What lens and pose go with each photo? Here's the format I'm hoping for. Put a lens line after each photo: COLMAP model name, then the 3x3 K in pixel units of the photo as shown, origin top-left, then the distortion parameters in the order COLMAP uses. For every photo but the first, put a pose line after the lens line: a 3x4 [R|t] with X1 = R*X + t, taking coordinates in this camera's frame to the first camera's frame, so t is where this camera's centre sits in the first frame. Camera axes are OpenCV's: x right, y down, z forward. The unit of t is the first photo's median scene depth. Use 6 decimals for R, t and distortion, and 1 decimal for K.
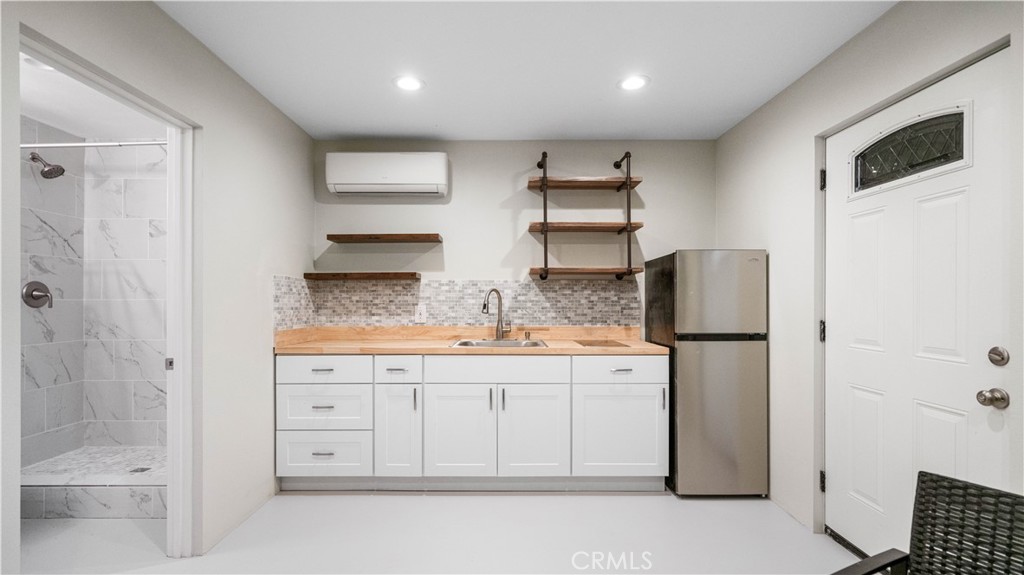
lens RADIAL K [[466.5, 0, 513.4], [0, 466.5, 297.7], [0, 0, 1]] dist [-0.001694, 0.000071]
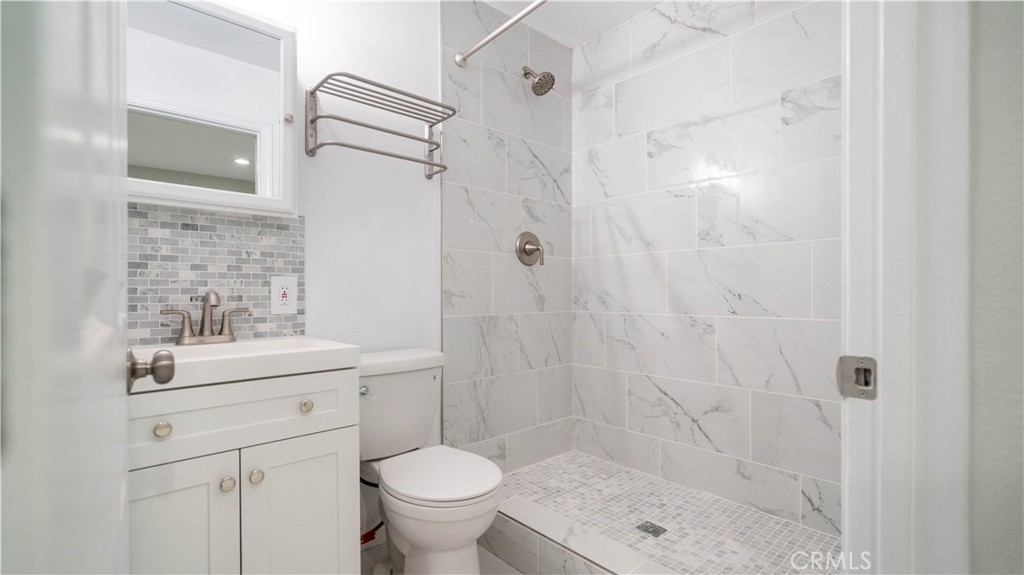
lens RADIAL K [[466.5, 0, 513.6], [0, 466.5, 289.9], [0, 0, 1]] dist [-0.001694, 0.000071]
pose [[0.673562, -0.002221, -0.739127, -0.422358], [0.003891, 0.999992, 0.000540, 0.055767], [0.739120, -0.003239, 0.673566, 0.414043]]
